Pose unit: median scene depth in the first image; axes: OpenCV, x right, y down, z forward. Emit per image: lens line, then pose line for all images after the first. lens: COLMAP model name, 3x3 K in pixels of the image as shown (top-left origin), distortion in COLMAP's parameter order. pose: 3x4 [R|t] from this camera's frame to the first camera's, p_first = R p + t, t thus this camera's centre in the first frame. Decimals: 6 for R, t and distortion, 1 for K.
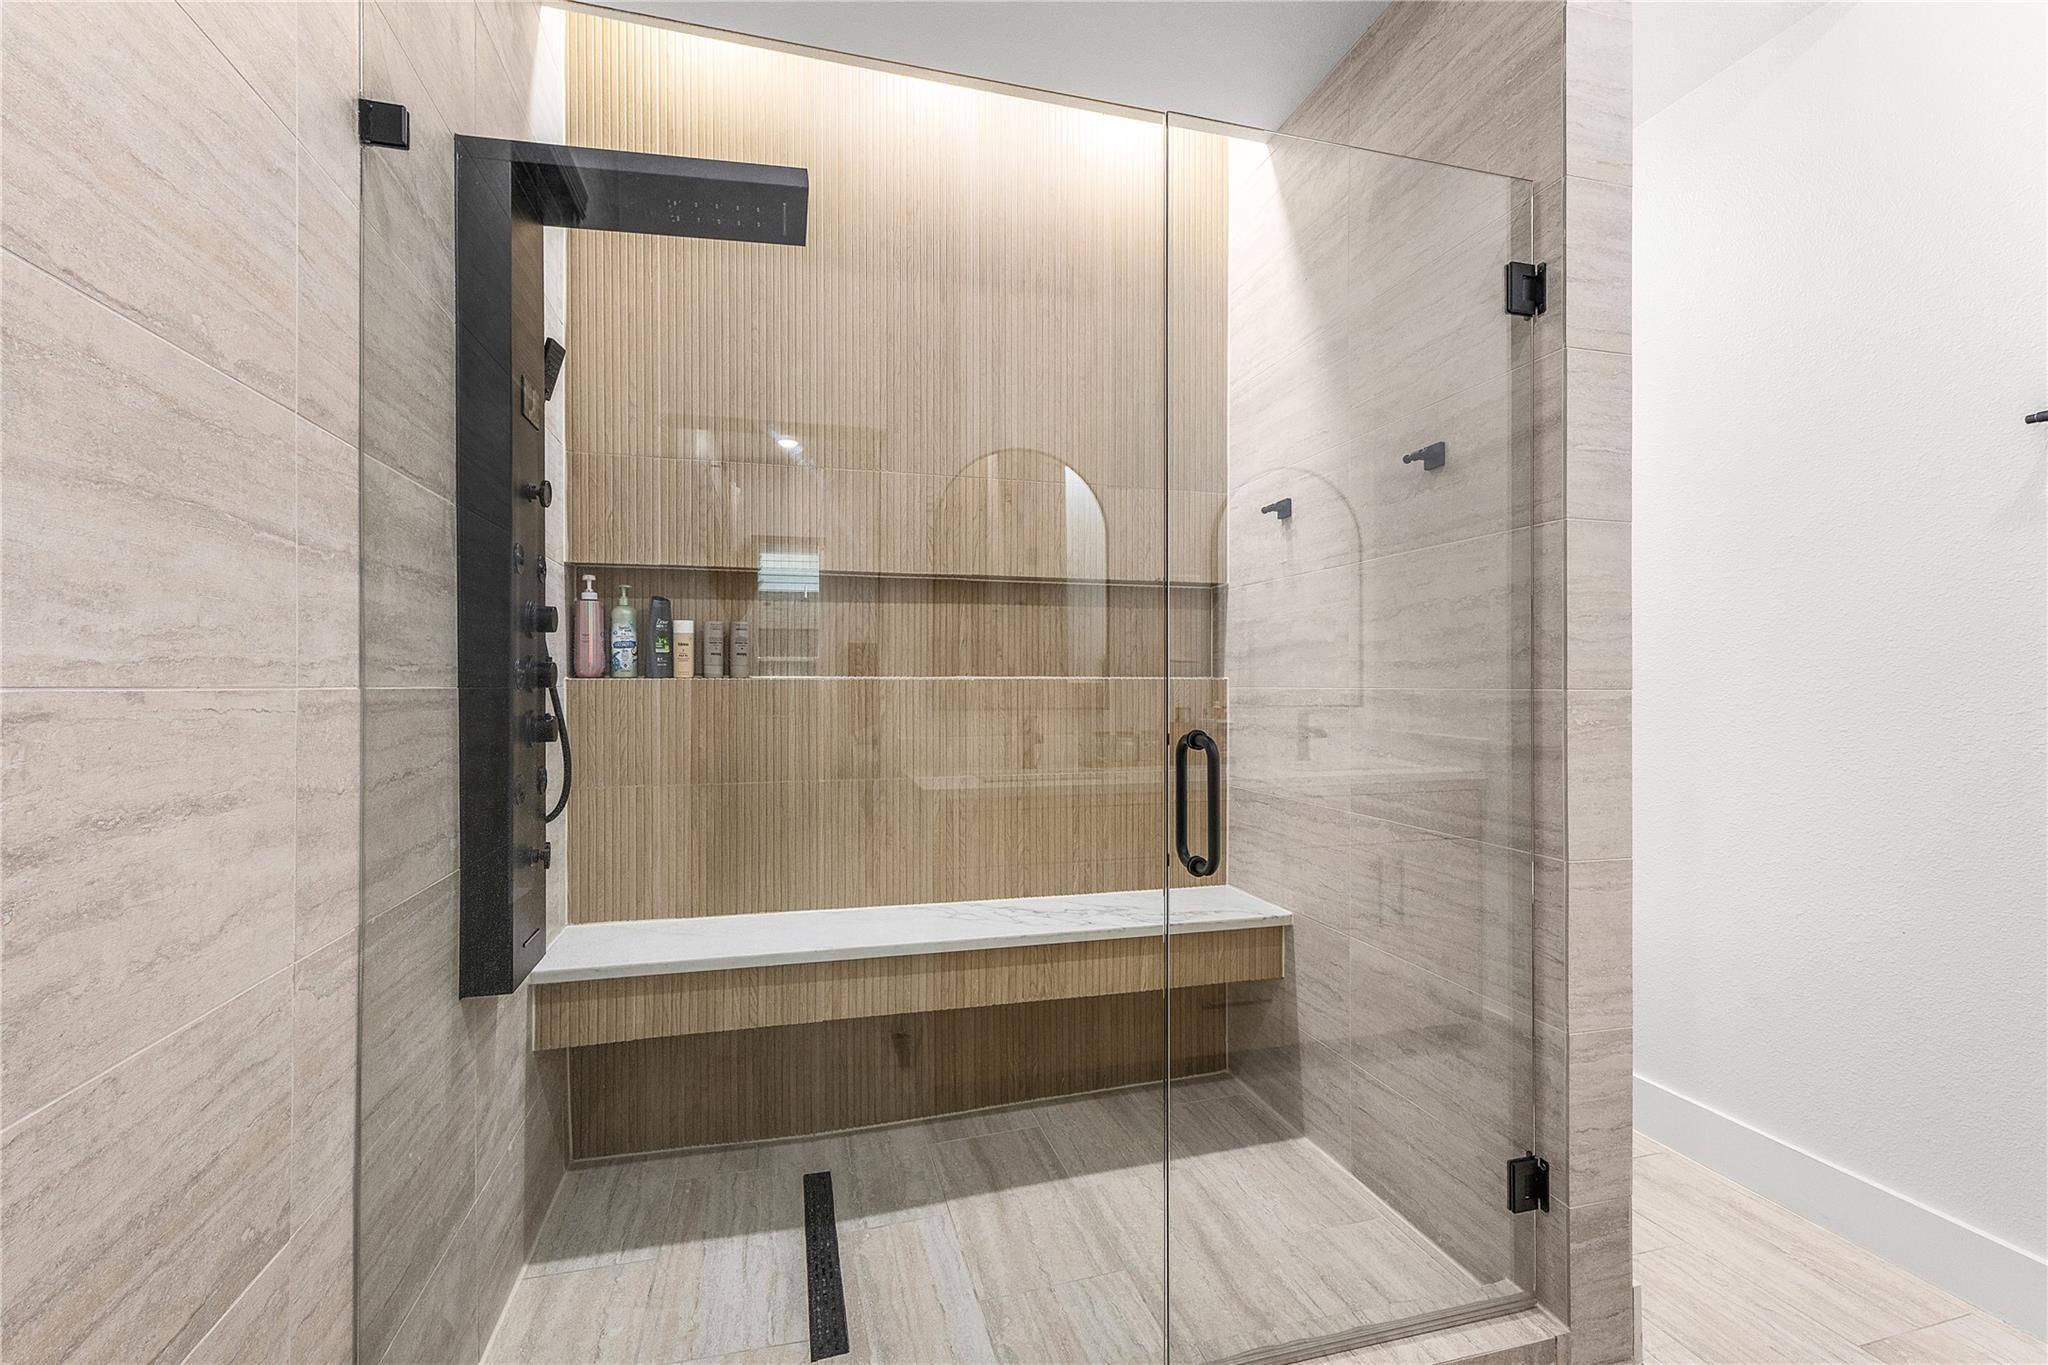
lens RADIAL K [[882.0, 0, 995.7], [0, 882.0, 675.7], [0, 0, 1]] dist [0.007176, 0.000214]
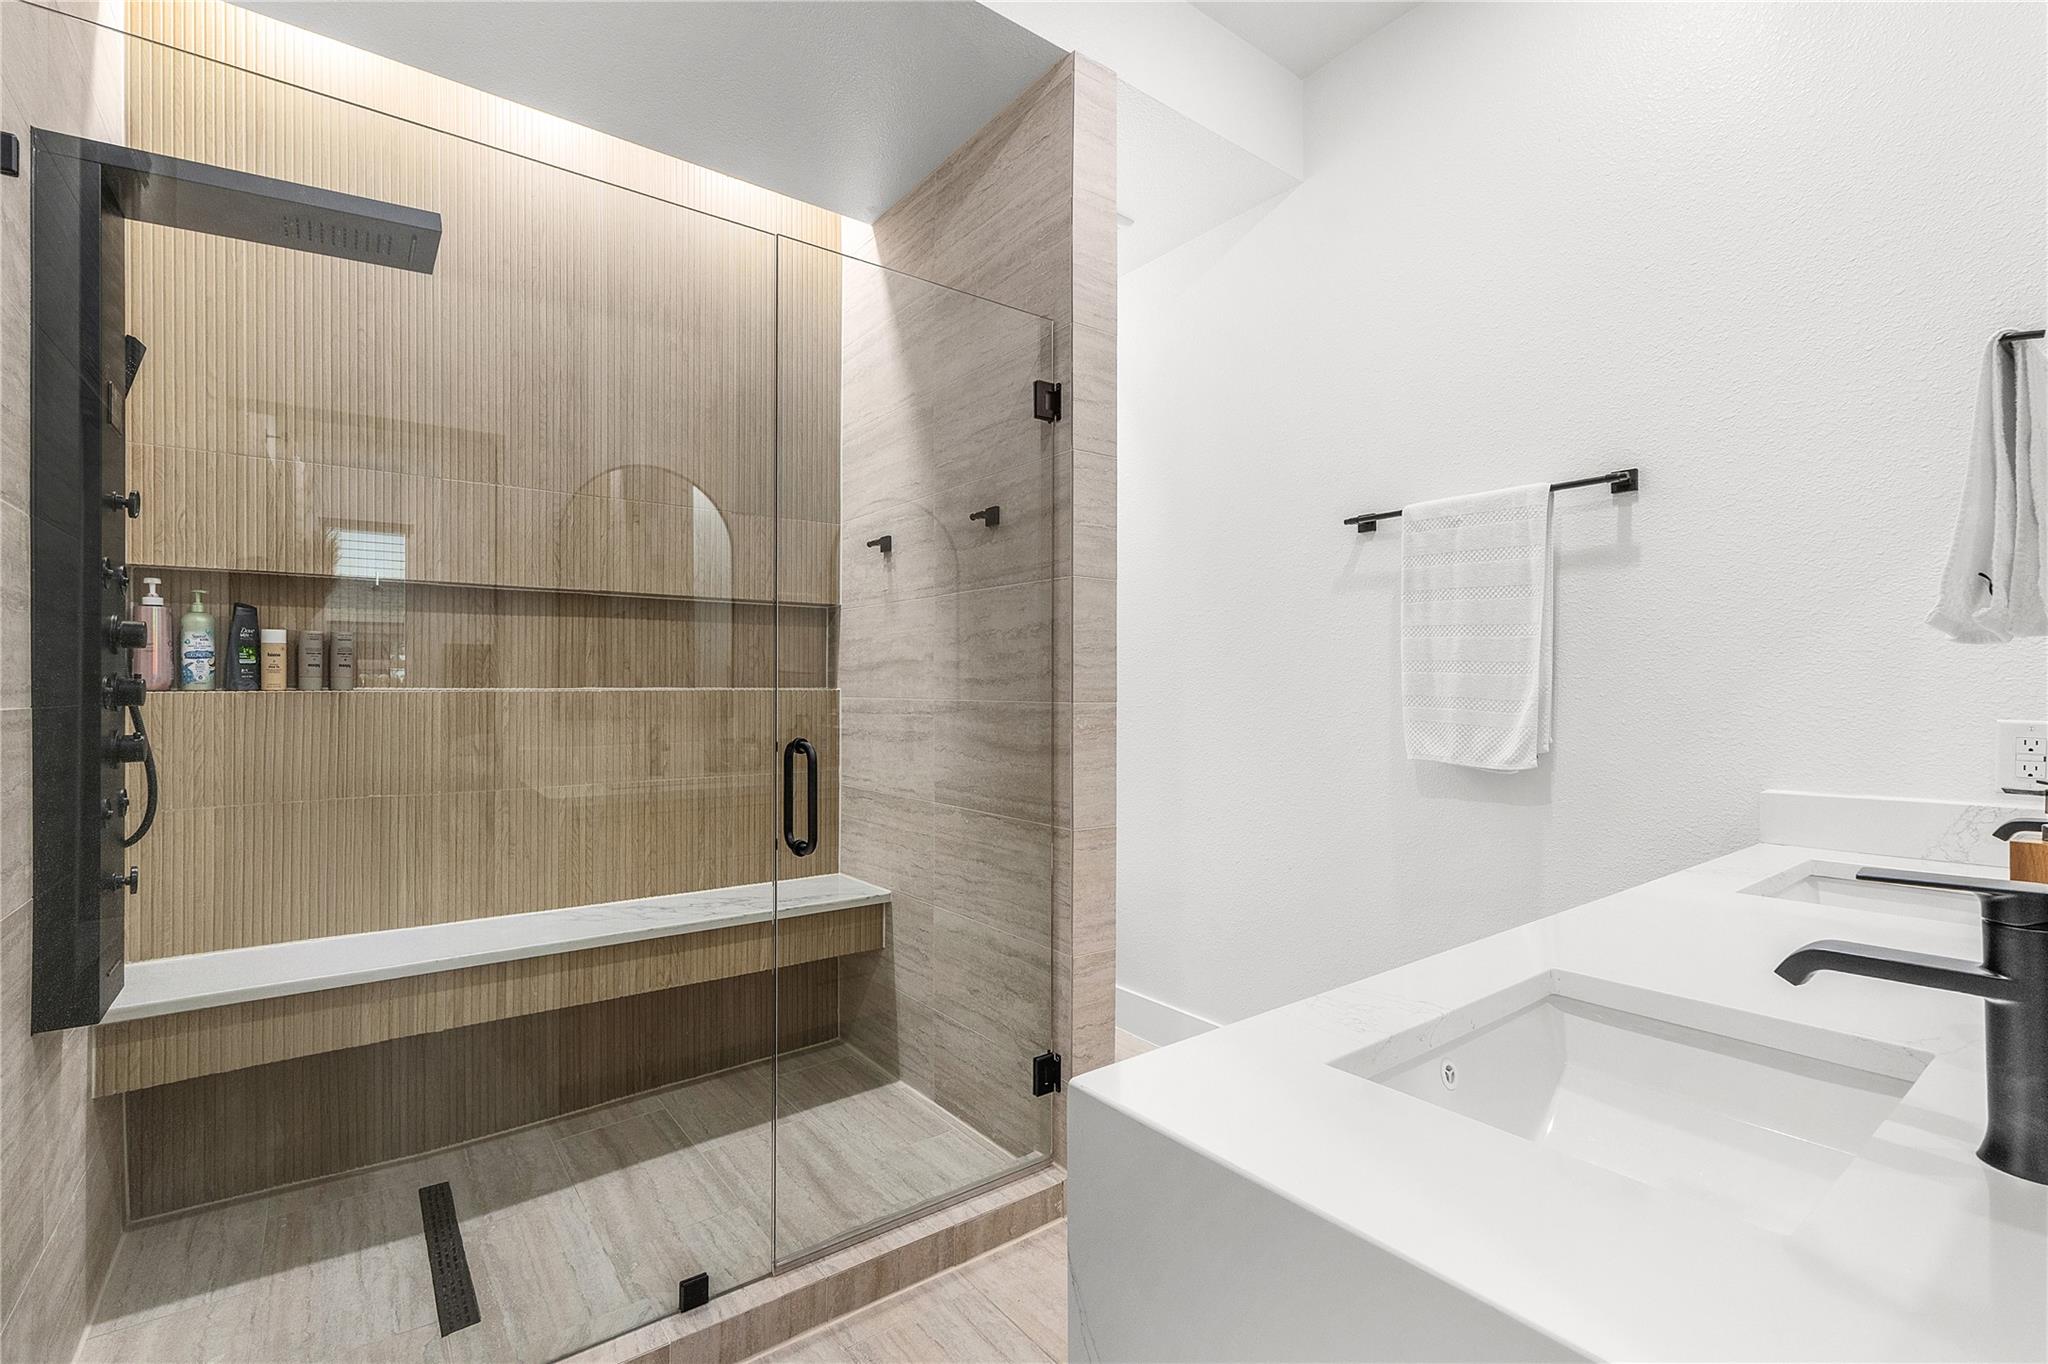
lens RADIAL K [[882.0, 0, 916.6], [0, 882.0, 682.5], [0, 0, 1]] dist [0.007176, 0.000214]
pose [[0.947004, 0.002278, 0.321215, -0.008514], [-0.003113, 0.999993, 0.002086, -0.011321], [-0.321208, -0.002975, 0.947004, -0.131383]]
